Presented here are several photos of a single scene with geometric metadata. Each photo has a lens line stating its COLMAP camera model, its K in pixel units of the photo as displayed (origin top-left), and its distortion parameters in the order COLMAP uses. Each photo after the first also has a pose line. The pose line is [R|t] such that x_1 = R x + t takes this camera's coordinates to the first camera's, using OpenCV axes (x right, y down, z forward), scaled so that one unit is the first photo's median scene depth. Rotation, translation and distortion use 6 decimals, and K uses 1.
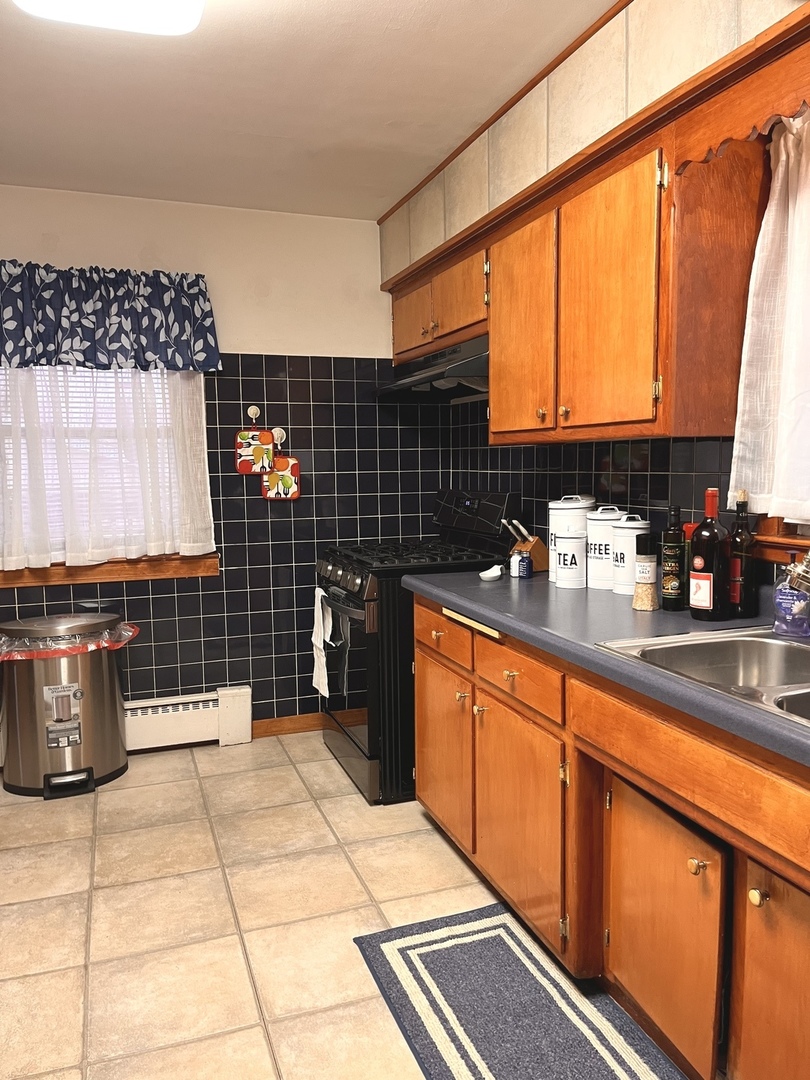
lens RADIAL K [[744.6, 0, 407.1], [0, 744.6, 515.4], [0, 0, 1]] dist [0.062003, -0.095890]
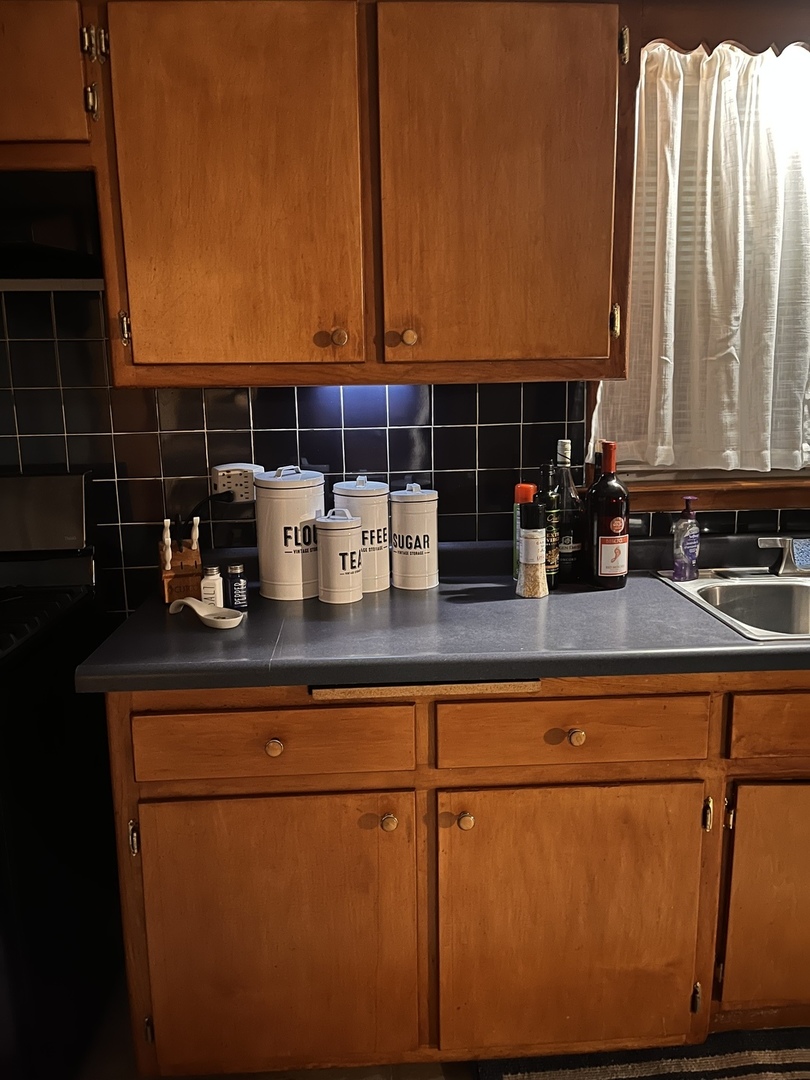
lens RADIAL K [[744.6, 0, 407.1], [0, 744.6, 515.4], [0, 0, 1]] dist [0.062003, -0.095890]
pose [[0.302657, -0.127057, 0.944593, -0.405885], [0.087776, 0.990578, 0.105118, -0.047511], [-0.949049, 0.051098, 0.310958, 0.750108]]
